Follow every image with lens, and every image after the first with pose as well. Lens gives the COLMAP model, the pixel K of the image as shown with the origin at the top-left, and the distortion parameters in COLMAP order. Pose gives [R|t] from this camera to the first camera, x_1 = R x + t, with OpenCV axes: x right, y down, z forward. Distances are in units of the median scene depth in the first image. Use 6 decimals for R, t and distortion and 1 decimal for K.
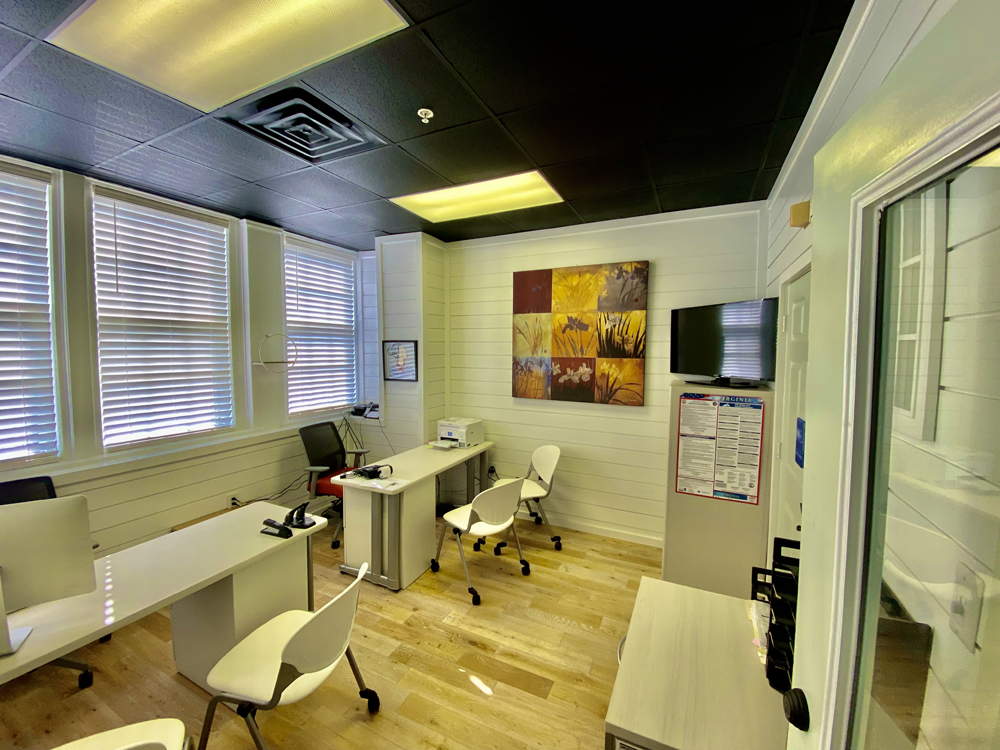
lens RADIAL K [[405.4, 0, 496.5], [0, 405.4, 366.5], [0, 0, 1]] dist [-0.002944, -0.006587]
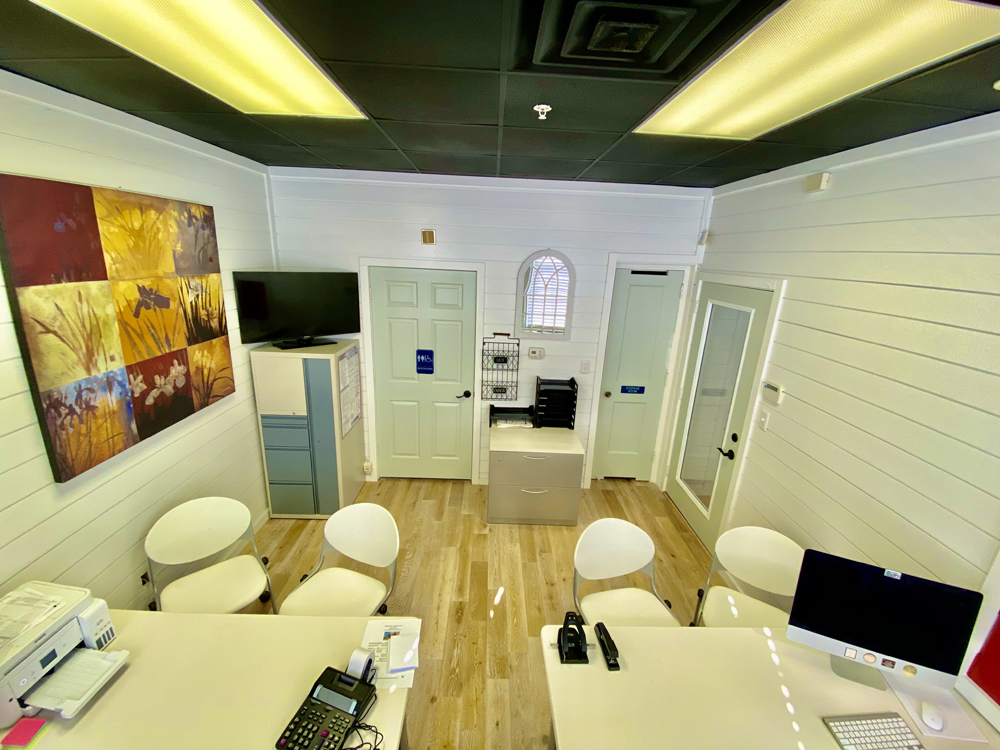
lens RADIAL K [[405.4, 0, 498.6], [0, 405.4, 370.4], [0, 0, 1]] dist [-0.002944, -0.006587]
pose [[-0.455782, -0.265975, 0.849424, -0.554811], [-0.001987, 0.954612, 0.297845, -0.182519], [-0.890089, 0.134065, -0.435623, 0.839497]]
